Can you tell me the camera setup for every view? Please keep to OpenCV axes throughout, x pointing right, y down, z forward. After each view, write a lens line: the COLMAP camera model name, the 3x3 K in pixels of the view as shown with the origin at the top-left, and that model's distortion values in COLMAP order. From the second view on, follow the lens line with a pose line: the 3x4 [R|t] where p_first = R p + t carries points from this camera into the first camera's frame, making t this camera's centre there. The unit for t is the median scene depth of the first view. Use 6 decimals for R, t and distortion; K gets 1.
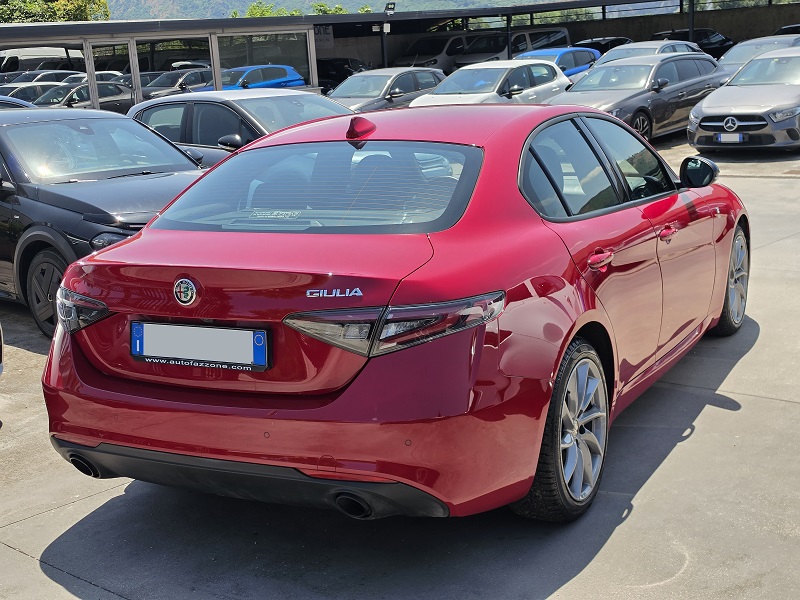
lens RADIAL K [[1060.7, 0, 400.0], [0, 1060.7, 300.0], [0, 0, 1]] dist [0.149126, -0.020572]
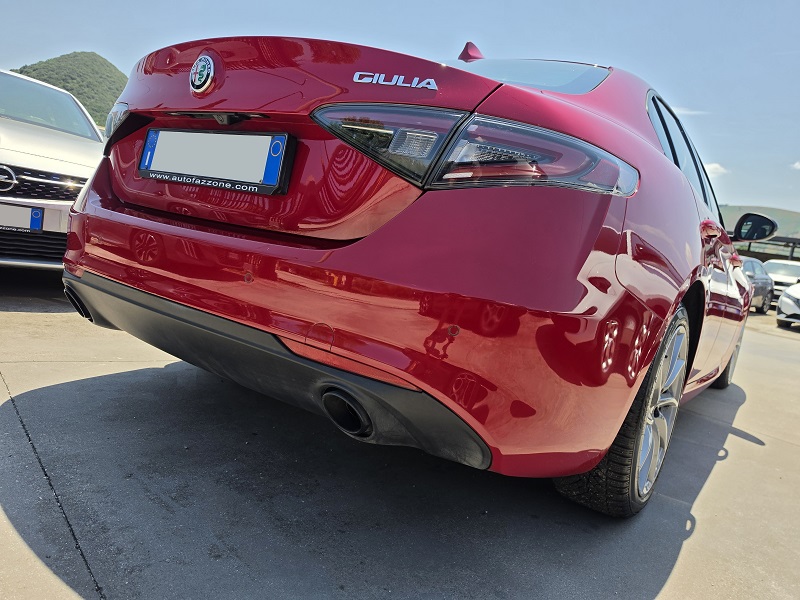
lens RADIAL K [[561.8, 0, 400.0], [0, 561.8, 300.0], [0, 0, 1]] dist [0.055444, -0.056962]
pose [[0.967741, 0.228585, -0.105958, 0.007387], [-0.236991, 0.968623, -0.074868, 0.140627], [0.085520, 0.097564, 0.991548, 0.643251]]
